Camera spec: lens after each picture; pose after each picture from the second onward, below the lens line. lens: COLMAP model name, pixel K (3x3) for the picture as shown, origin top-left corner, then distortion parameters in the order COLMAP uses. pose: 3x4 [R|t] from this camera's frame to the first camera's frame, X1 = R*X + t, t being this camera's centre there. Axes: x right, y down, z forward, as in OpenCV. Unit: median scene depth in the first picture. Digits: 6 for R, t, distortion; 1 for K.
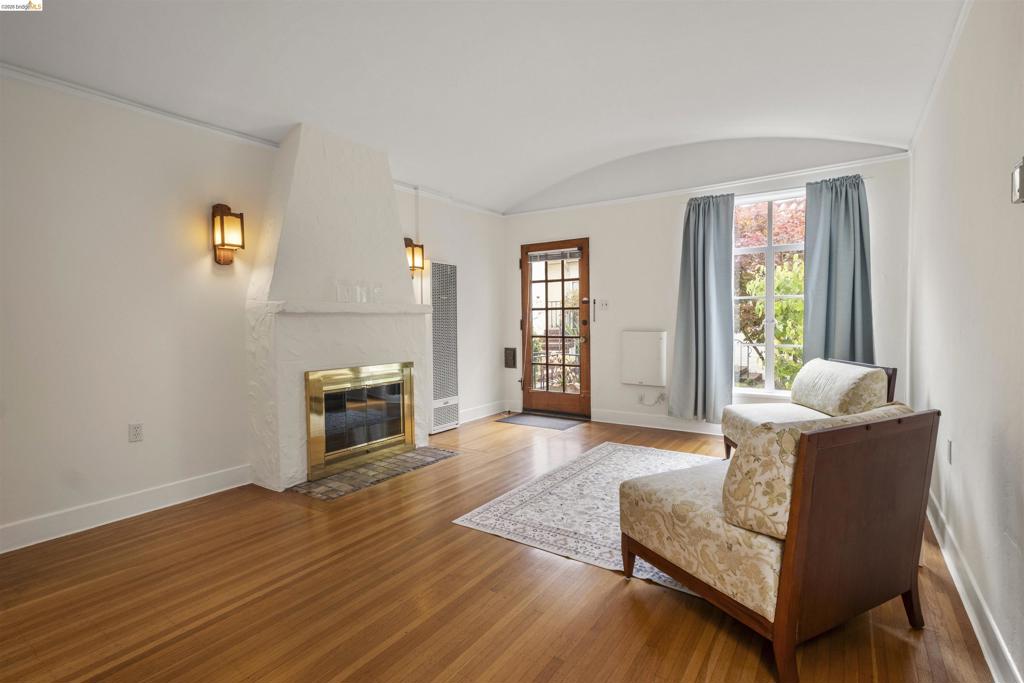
lens RADIAL K [[485.9, 0, 512.0], [0, 485.9, 341.5], [0, 0, 1]] dist [0.001033, 0.000011]
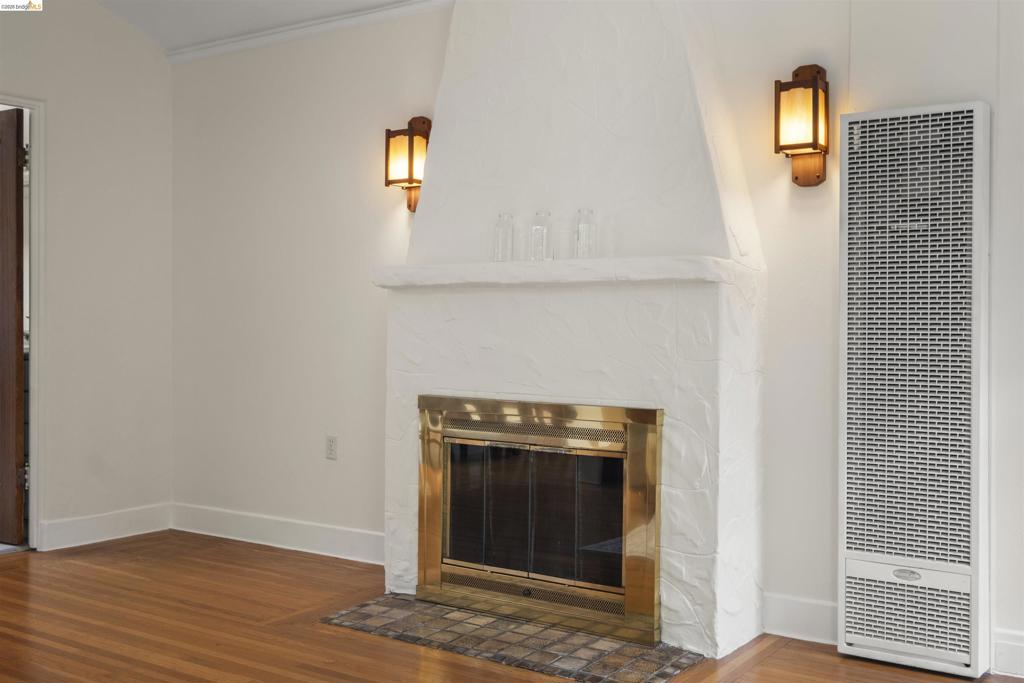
lens RADIAL K [[1055.6, 0, 511.2], [0, 1055.6, 328.7], [0, 0, 1]] dist [0.010531, 0.036690]
pose [[0.000470, 0.019707, -0.999806, 0.676281], [-0.047928, 0.998657, 0.019662, -0.034673], [0.998851, 0.047909, 0.001413, 0.979228]]
